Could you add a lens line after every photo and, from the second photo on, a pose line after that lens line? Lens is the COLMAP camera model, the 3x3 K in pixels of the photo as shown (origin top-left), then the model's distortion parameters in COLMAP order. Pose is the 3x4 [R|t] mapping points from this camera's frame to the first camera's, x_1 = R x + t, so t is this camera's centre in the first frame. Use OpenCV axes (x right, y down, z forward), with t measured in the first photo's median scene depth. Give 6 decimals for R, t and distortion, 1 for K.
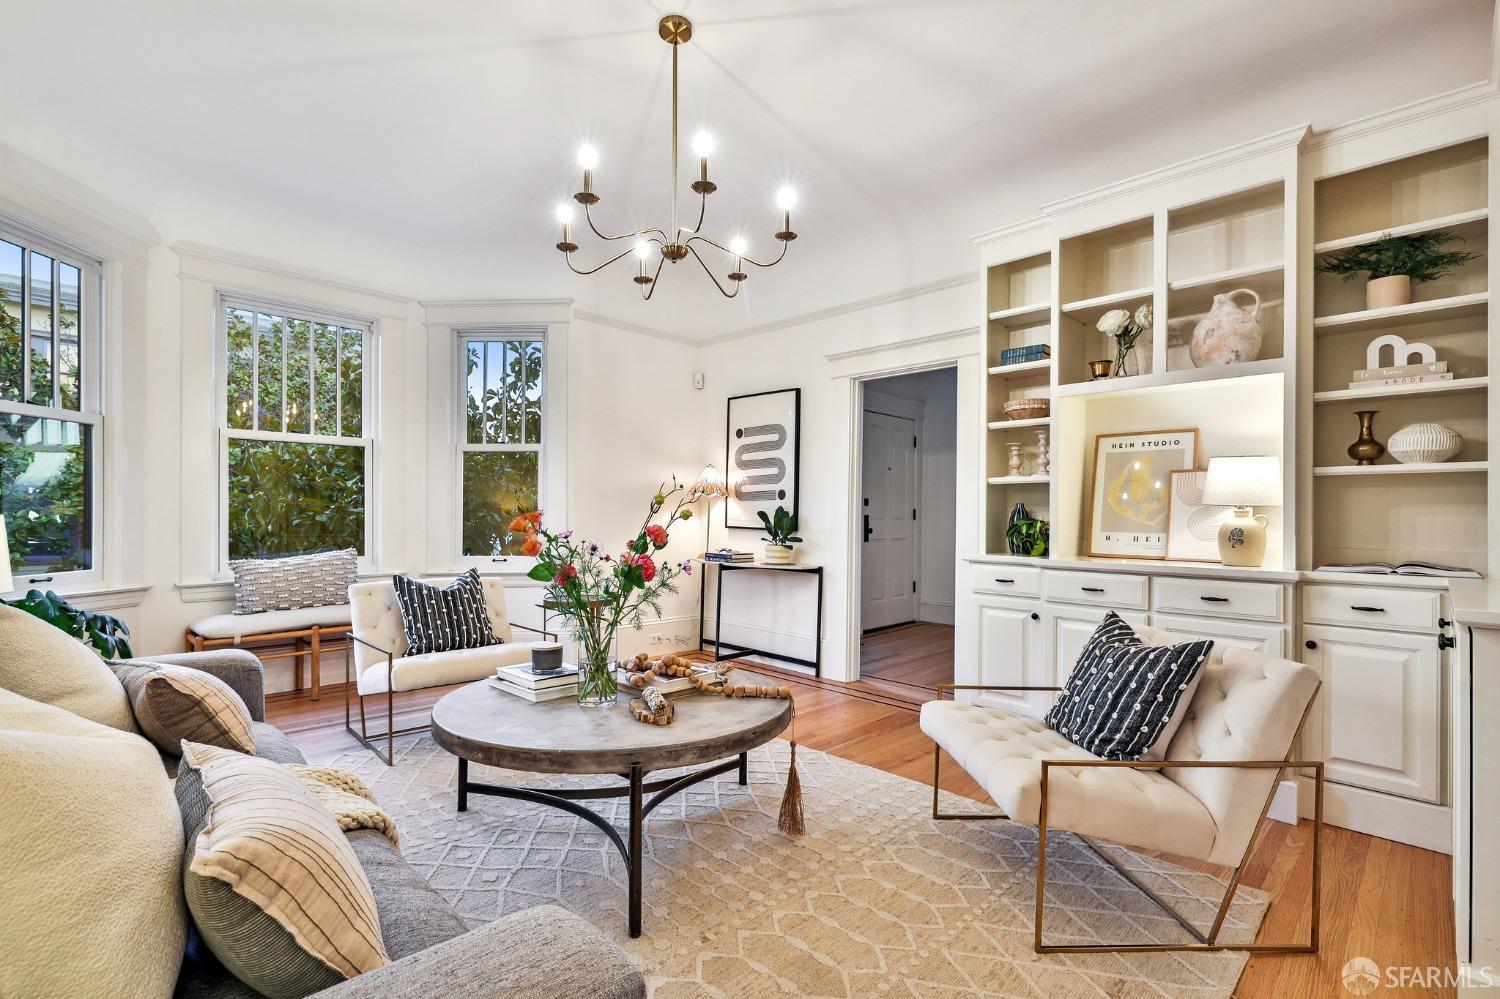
lens RADIAL K [[684.0, 0, 747.0], [0, 684.0, 511.5], [0, 0, 1]] dist [-0.002403, 0.000196]
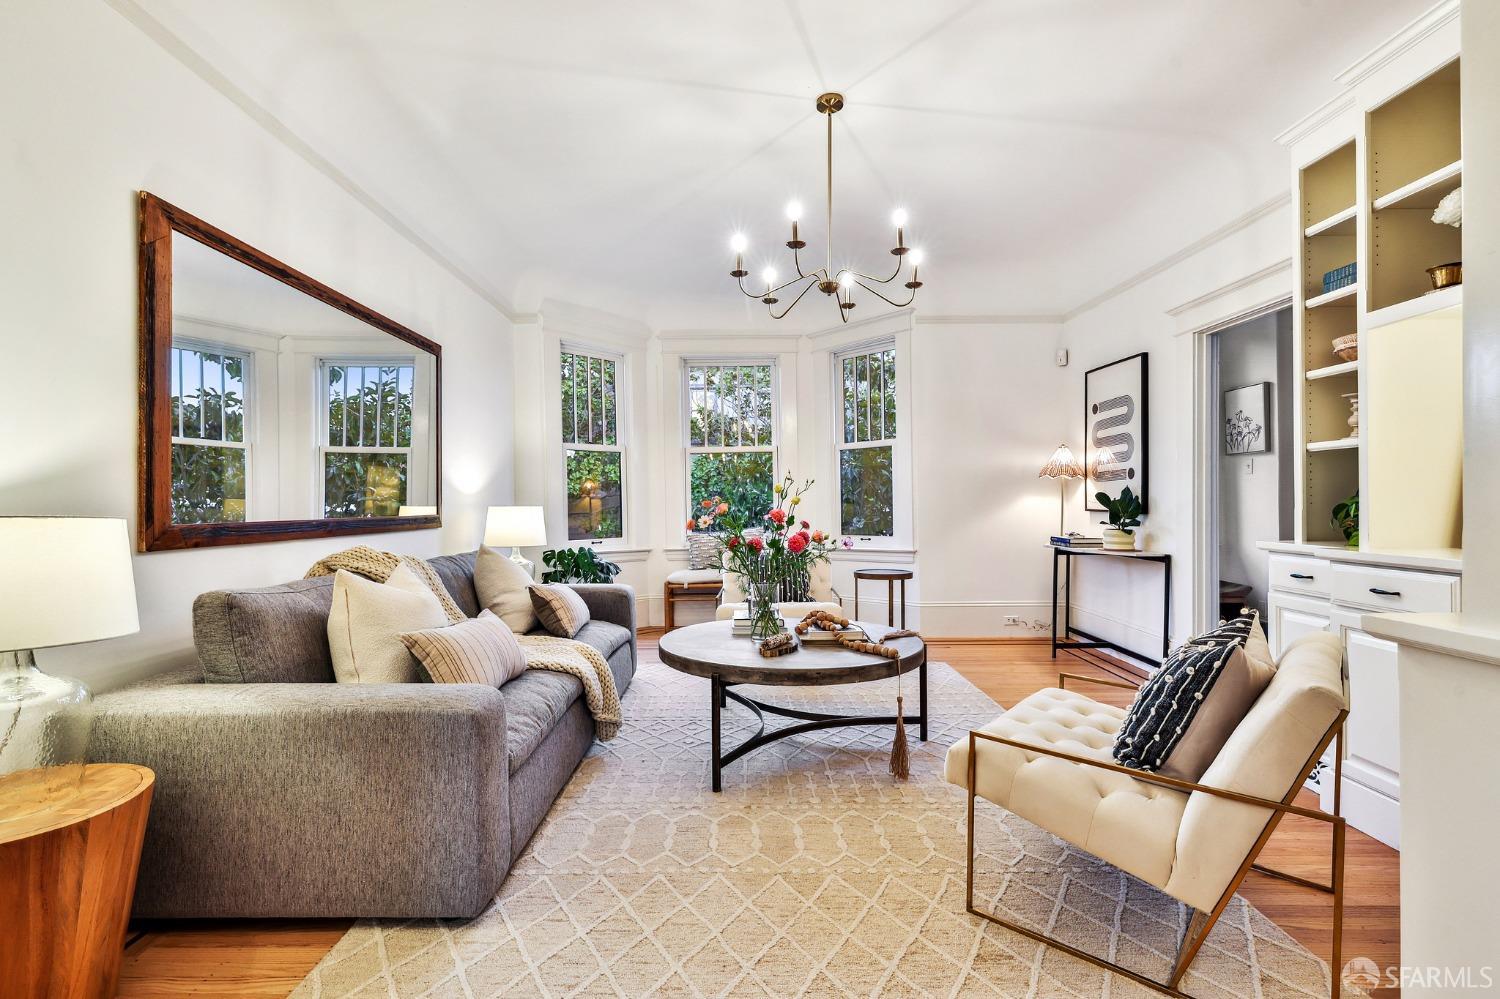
lens RADIAL K [[680.8, 0, 745.9], [0, 680.8, 503.7], [0, 0, 1]] dist [0.001059, 0.000640]
pose [[0.712515, -0.014048, -0.701516, 0.370714], [0.021154, 0.999775, 0.001464, 0.003519], [0.701338, -0.015883, 0.712652, 0.008461]]
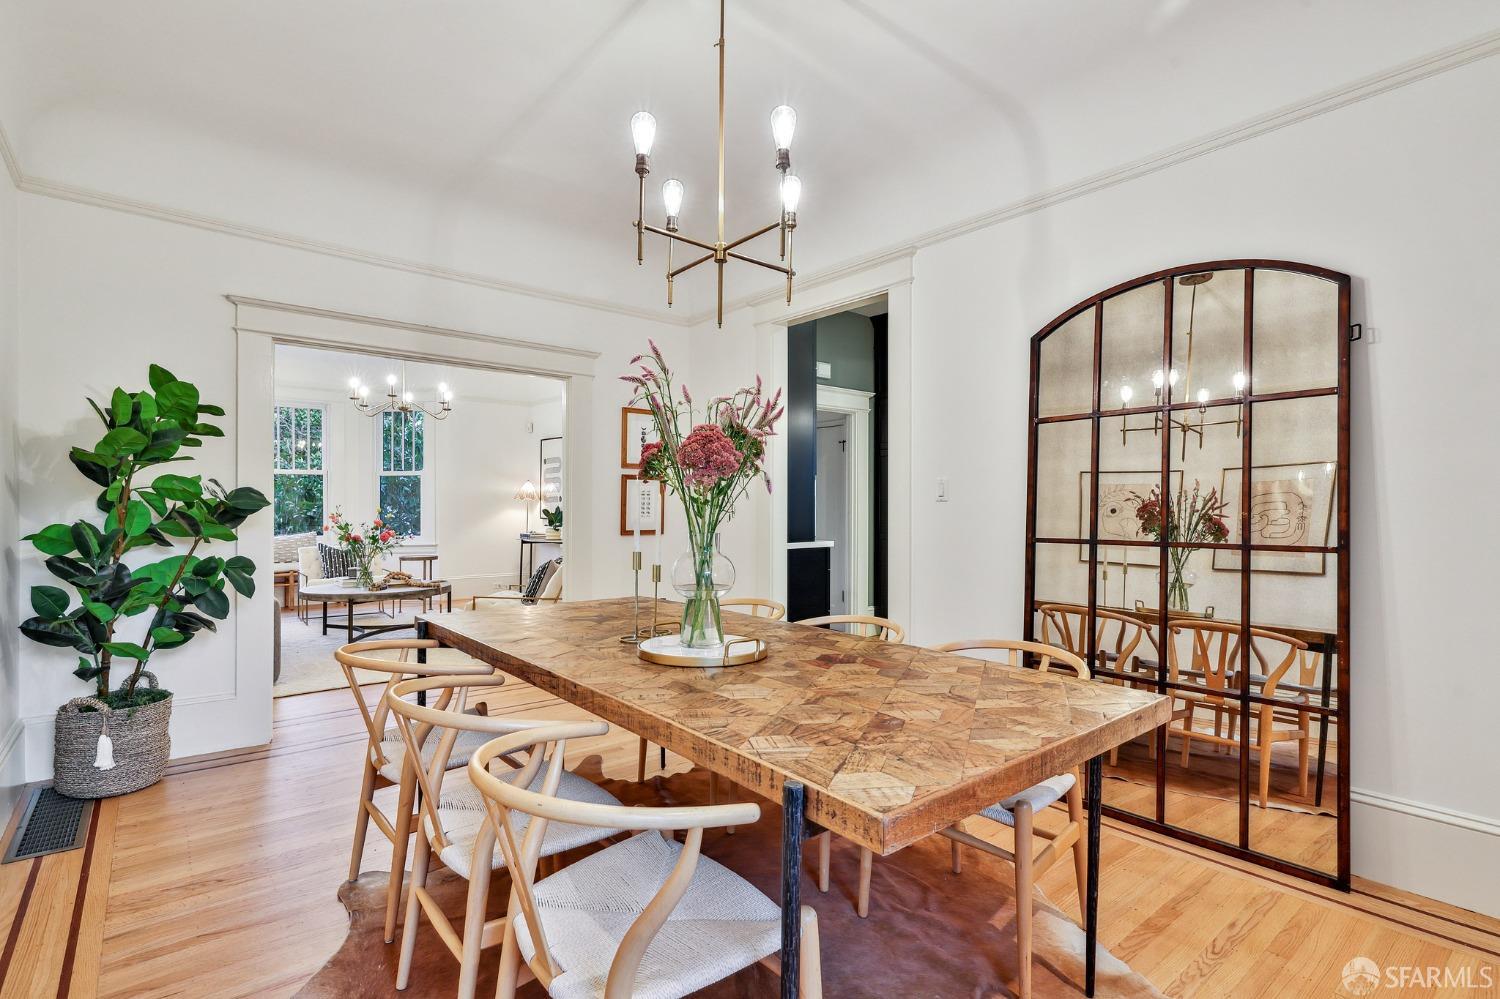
lens RADIAL K [[719.7, 0, 755.6], [0, 719.7, 500.7], [0, 0, 1]] dist [0.000138, -0.000145]
pose [[0.996443, -0.008755, -0.083815, 0.796643], [0.009039, 0.999955, 0.003007, -0.024852], [0.083785, -0.003754, 0.996477, -0.858066]]
